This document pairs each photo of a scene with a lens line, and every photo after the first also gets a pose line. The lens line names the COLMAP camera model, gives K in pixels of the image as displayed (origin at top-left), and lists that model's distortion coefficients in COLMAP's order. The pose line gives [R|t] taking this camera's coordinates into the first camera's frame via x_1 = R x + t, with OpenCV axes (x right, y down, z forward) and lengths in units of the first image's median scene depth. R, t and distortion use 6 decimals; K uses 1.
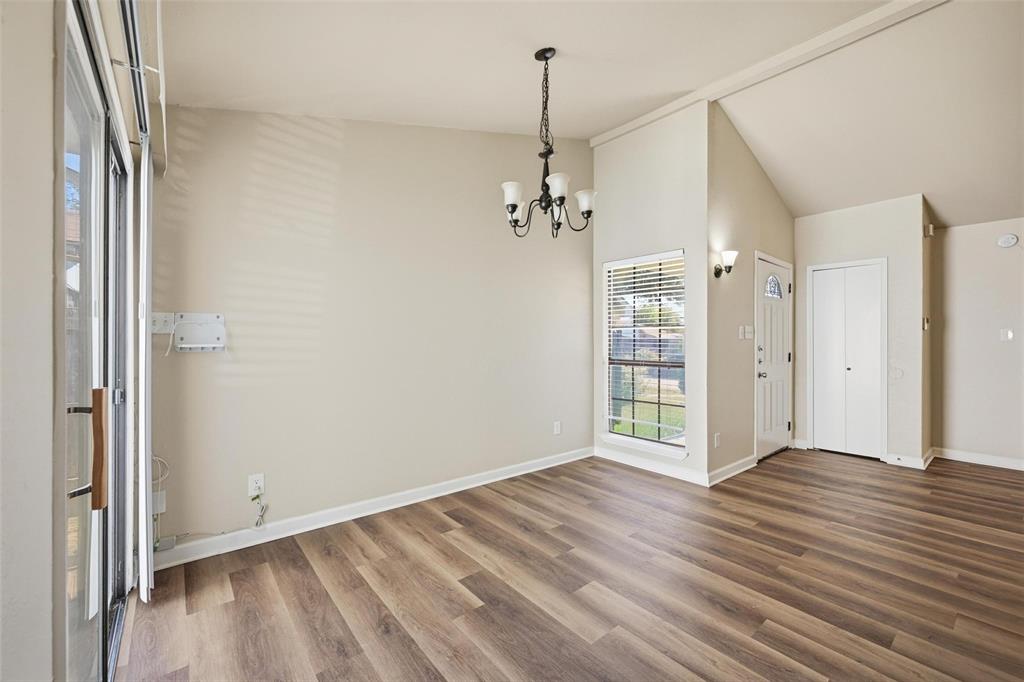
lens RADIAL K [[417.1, 0, 512.0], [0, 417.1, 341.0], [0, 0, 1]] dist [0.000106, -0.000046]
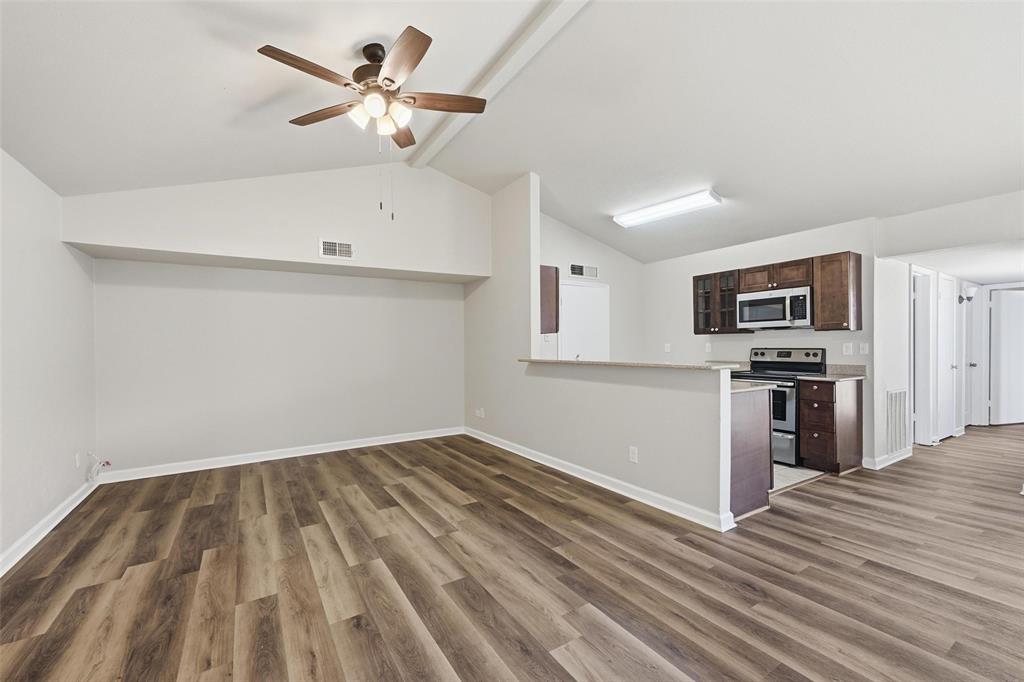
lens RADIAL K [[424.0, 0, 513.3], [0, 424.0, 345.8], [0, 0, 1]] dist [0.000348, 0.000245]
pose [[-0.993410, 0.008535, 0.114299, 1.277976], [0.008979, 0.999954, 0.003371, -0.008215], [-0.114265, 0.004375, -0.993441, 1.699996]]
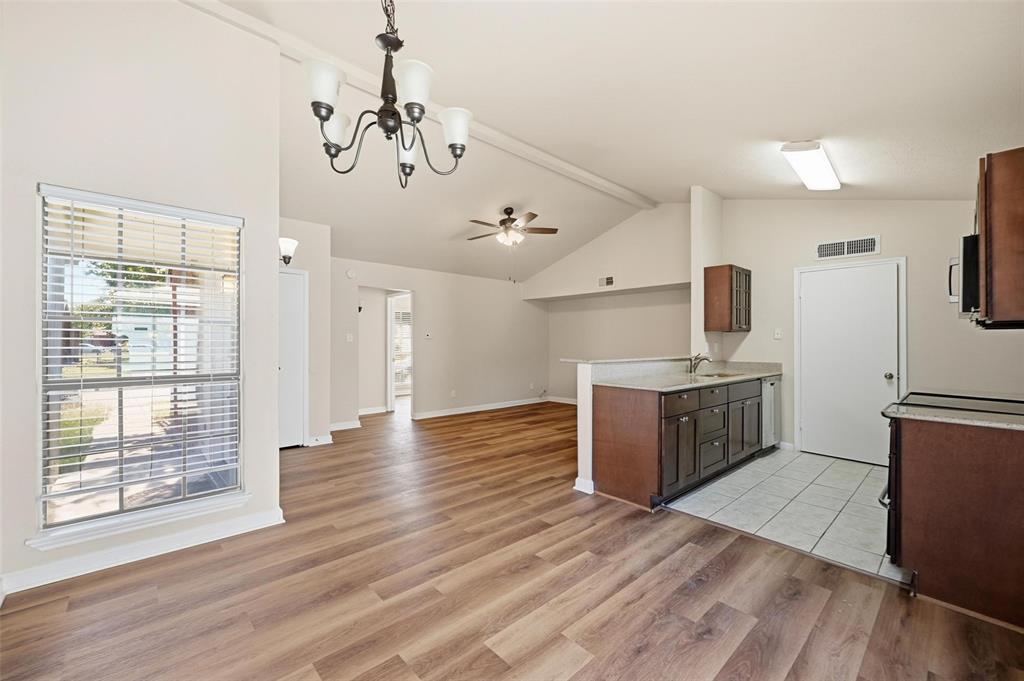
lens RADIAL K [[420.0, 0, 513.3], [0, 420.0, 336.5], [0, 0, 1]] dist [-0.000900, -0.000307]
pose [[-0.065432, 0.009185, 0.997815, -0.531050], [-0.004529, 0.999945, -0.009502, -0.012322], [-0.997847, -0.005140, -0.065387, 0.844035]]
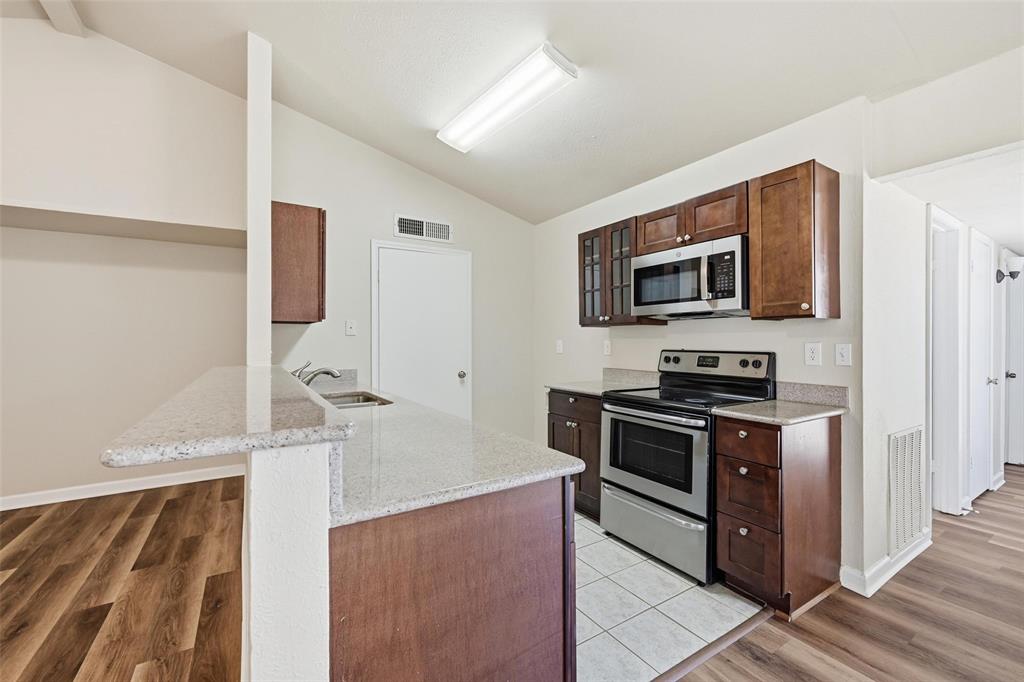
lens RADIAL K [[420.0, 0, 513.3], [0, 420.0, 337.0], [0, 0, 1]] dist [-0.000900, -0.000307]
pose [[-0.993474, 0.001893, 0.114039, 0.659491], [0.001411, 0.999990, -0.004307, -0.012031], [-0.114046, -0.004118, -0.993467, 0.796572]]
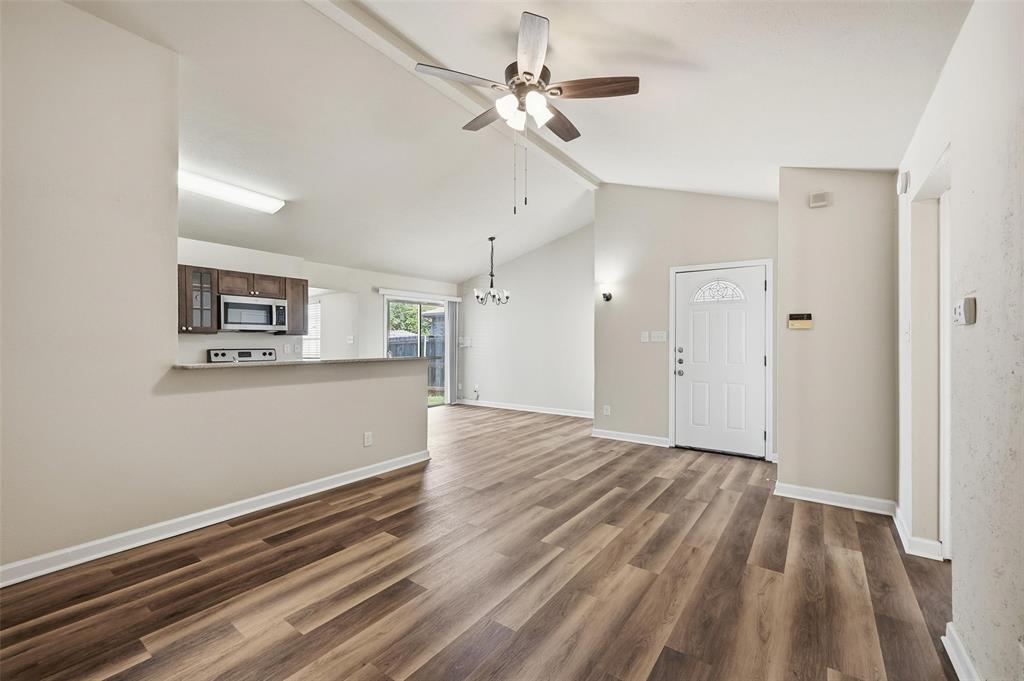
lens RADIAL K [[421.0, 0, 514.9], [0, 421.0, 341.6], [0, 0, 1]] dist [-0.000054, 0.000248]
pose [[0.262254, -0.009504, -0.964952, 2.692841], [0.001923, 0.999955, -0.009326, 0.005365], [0.964997, 0.000590, 0.262260, 0.421004]]
